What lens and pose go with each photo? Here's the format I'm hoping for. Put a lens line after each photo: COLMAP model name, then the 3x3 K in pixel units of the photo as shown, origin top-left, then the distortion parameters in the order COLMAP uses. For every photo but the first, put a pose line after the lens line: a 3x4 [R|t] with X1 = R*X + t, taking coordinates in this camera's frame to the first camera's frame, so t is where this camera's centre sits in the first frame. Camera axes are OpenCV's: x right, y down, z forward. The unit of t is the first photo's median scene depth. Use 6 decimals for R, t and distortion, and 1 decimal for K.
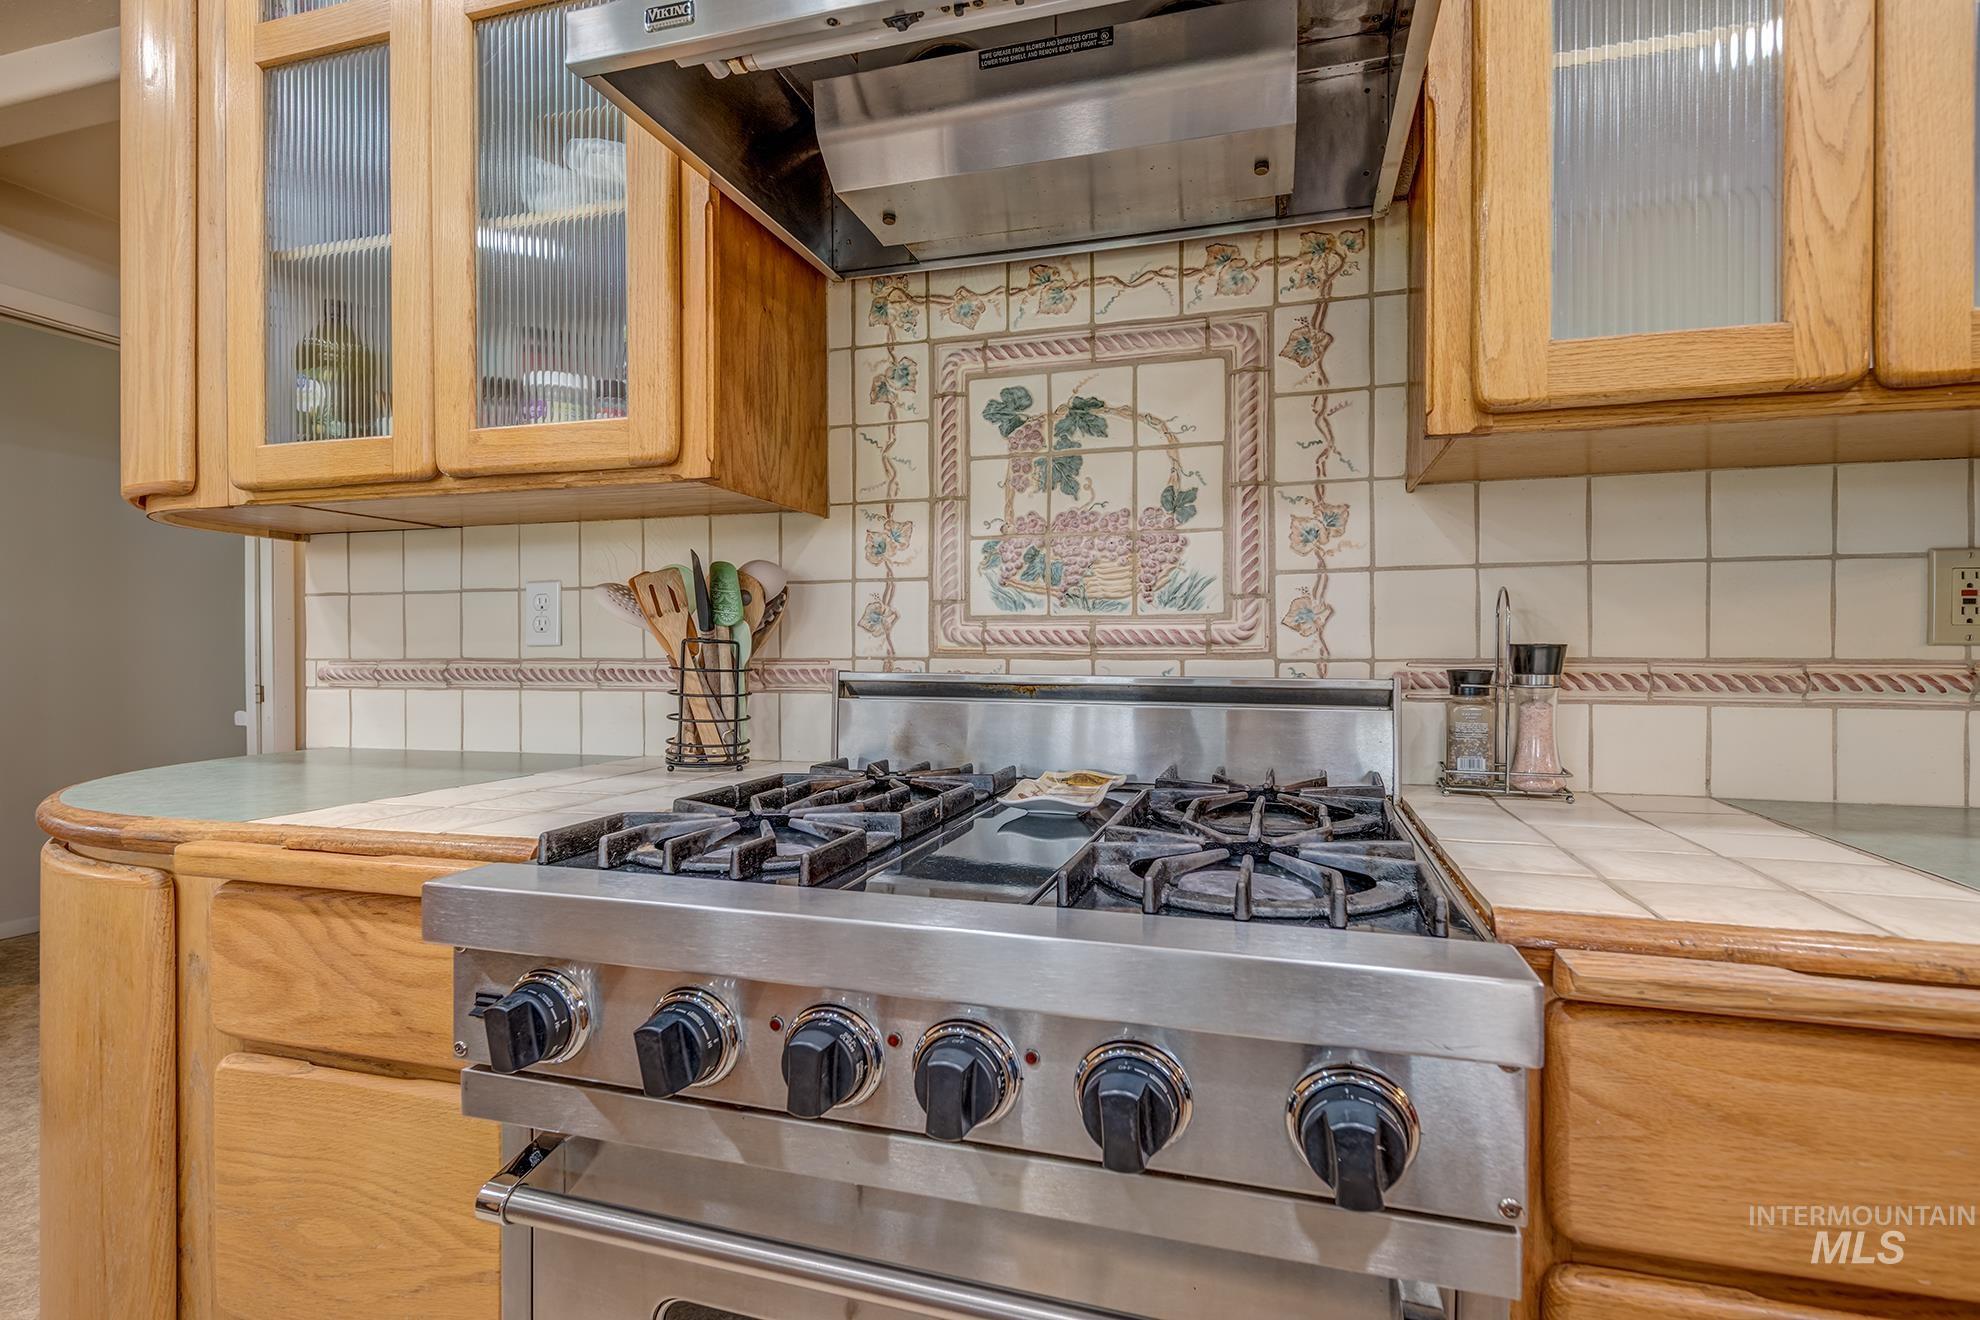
lens RADIAL K [[861.3, 0, 992.0], [0, 861.3, 644.9], [0, 0, 1]] dist [-0.003479, -0.001496]
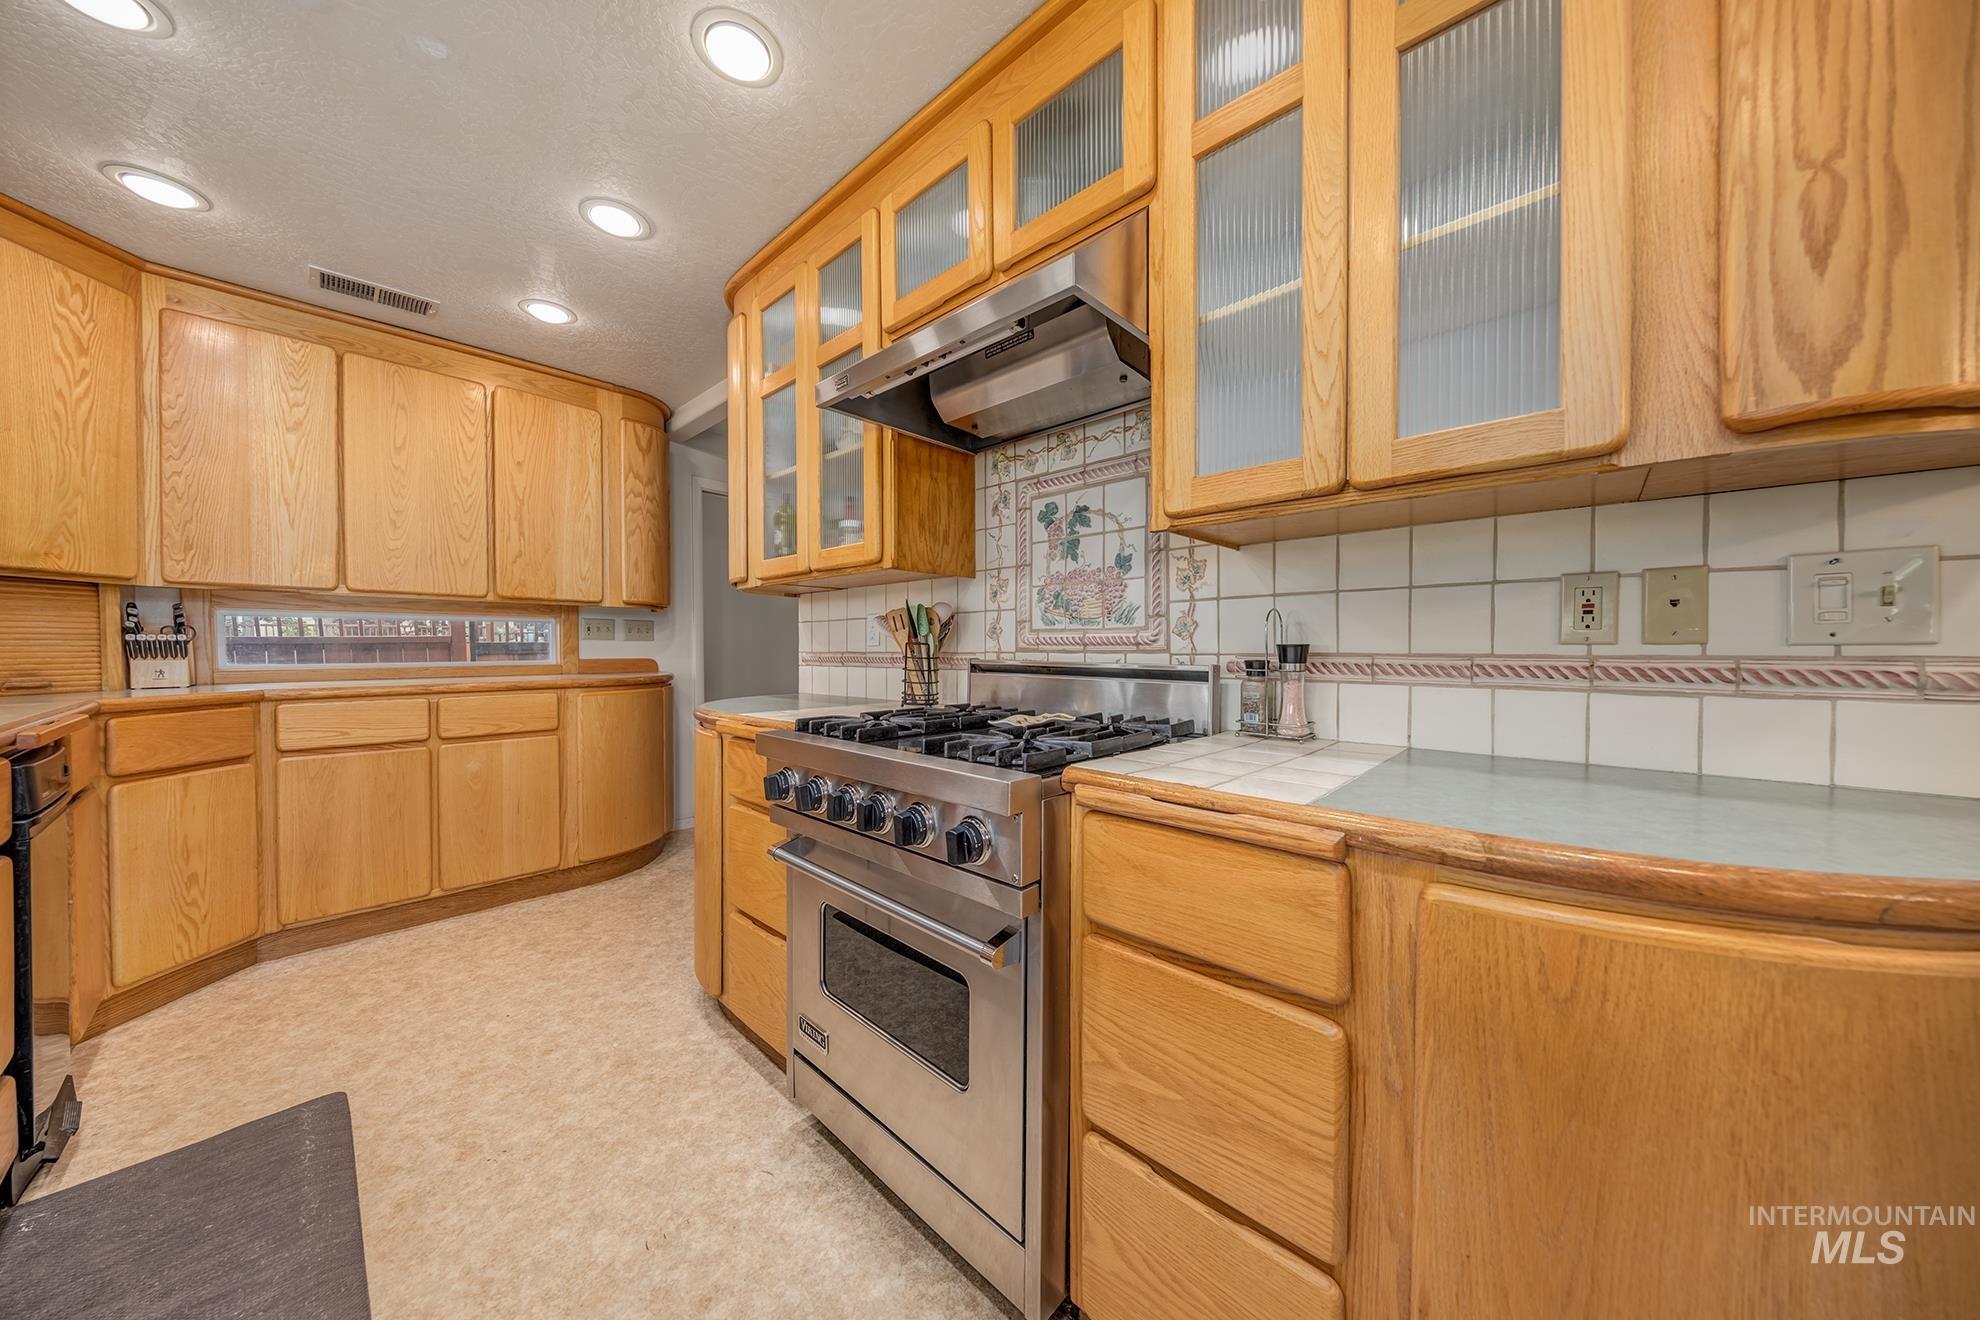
lens RADIAL K [[642.7, 0, 990.9], [0, 642.7, 650.7], [0, 0, 1]] dist [-0.010957, -0.000111]
pose [[0.874625, 0.001777, -0.484798, 0.593933], [0.003873, 0.999936, 0.010652, -0.003096], [0.484785, -0.011194, 0.874561, -0.254756]]
